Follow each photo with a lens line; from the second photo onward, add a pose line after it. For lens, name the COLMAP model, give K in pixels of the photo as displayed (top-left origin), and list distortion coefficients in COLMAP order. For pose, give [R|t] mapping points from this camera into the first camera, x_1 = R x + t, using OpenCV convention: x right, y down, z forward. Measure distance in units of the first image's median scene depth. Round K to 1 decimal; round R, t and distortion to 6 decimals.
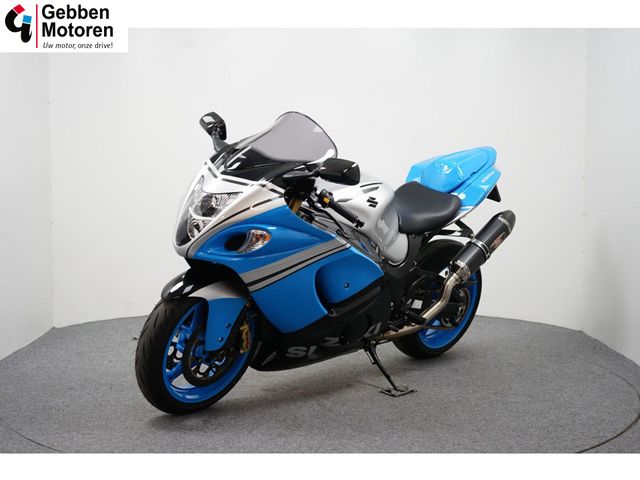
lens RADIAL K [[934.4, 0, 319.9], [0, 934.4, 241.4], [0, 0, 1]] dist [0.055953, 0.000000]
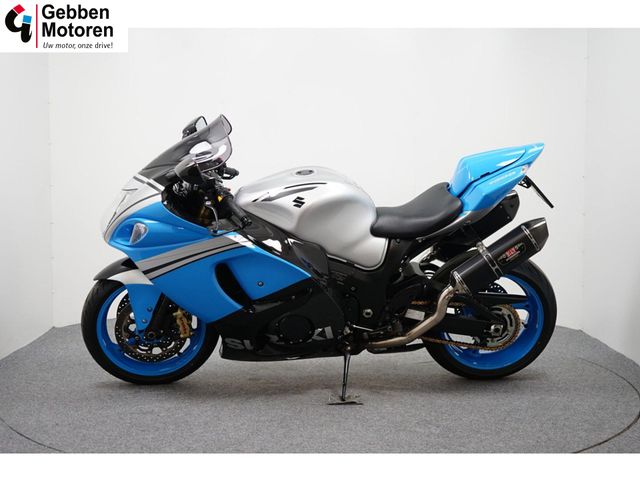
lens RADIAL K [[934.4, 0, 320.5], [0, 934.4, 238.5], [0, 0, 1]] dist [0.055953, 0.000000]
pose [[0.760282, 0.048670, -0.647767, 0.720103], [-0.053984, 0.998474, 0.011660, -0.016545], [0.647346, 0.026105, 0.761749, 0.263631]]
